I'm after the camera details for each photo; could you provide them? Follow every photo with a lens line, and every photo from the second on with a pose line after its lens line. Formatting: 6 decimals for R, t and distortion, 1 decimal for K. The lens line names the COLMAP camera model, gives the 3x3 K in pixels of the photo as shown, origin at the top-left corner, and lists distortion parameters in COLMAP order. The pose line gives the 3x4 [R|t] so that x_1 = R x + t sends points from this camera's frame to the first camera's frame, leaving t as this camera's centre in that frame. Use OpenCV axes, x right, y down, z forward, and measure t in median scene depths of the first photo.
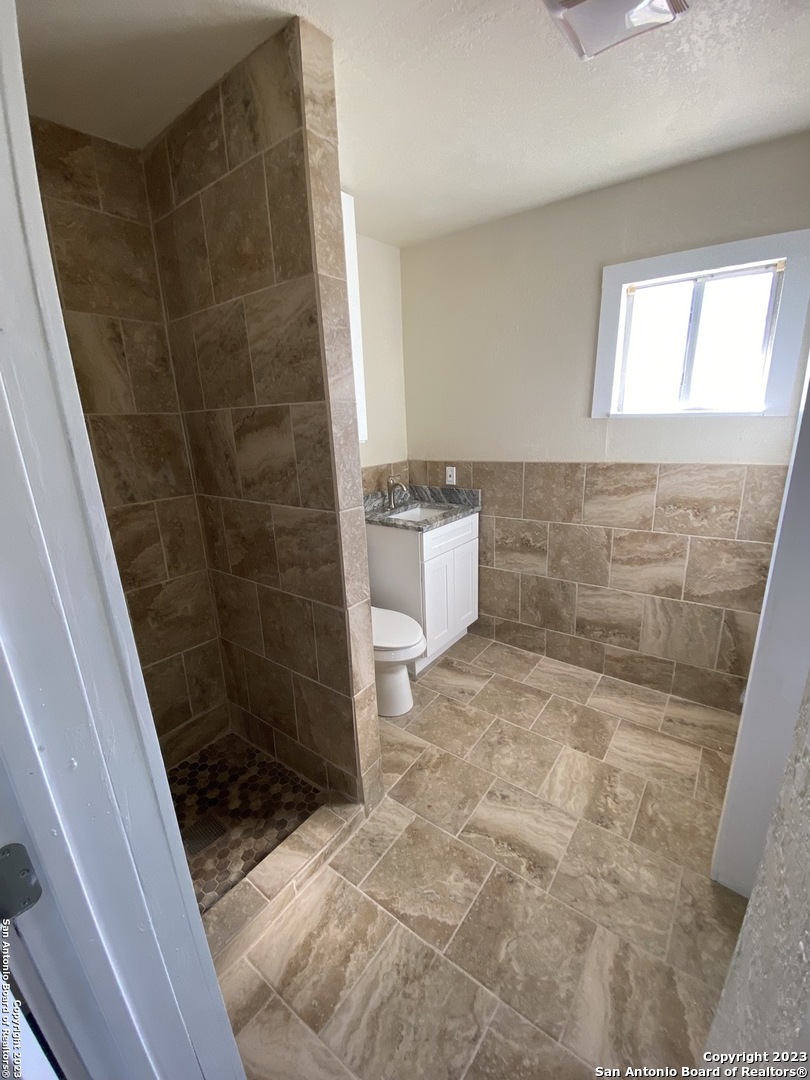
lens RADIAL K [[440.0, 0, 407.8], [0, 440.0, 545.3], [0, 0, 1]] dist [0.036040, -0.026849]
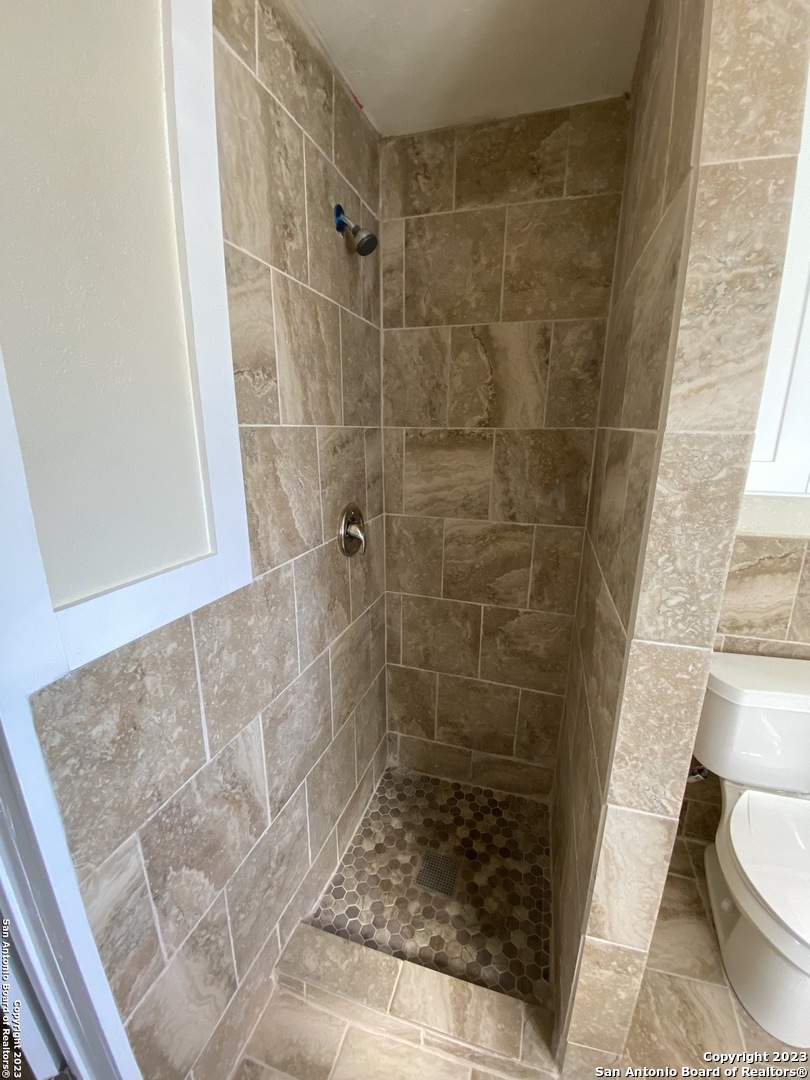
lens RADIAL K [[440.0, 0, 407.8], [0, 440.0, 545.3], [0, 0, 1]] dist [0.036040, -0.026849]
pose [[0.338068, 0.287510, -0.896129, 0.167894], [-0.267935, 0.942192, 0.201208, -0.184291], [0.902175, 0.172082, 0.395559, 0.452636]]
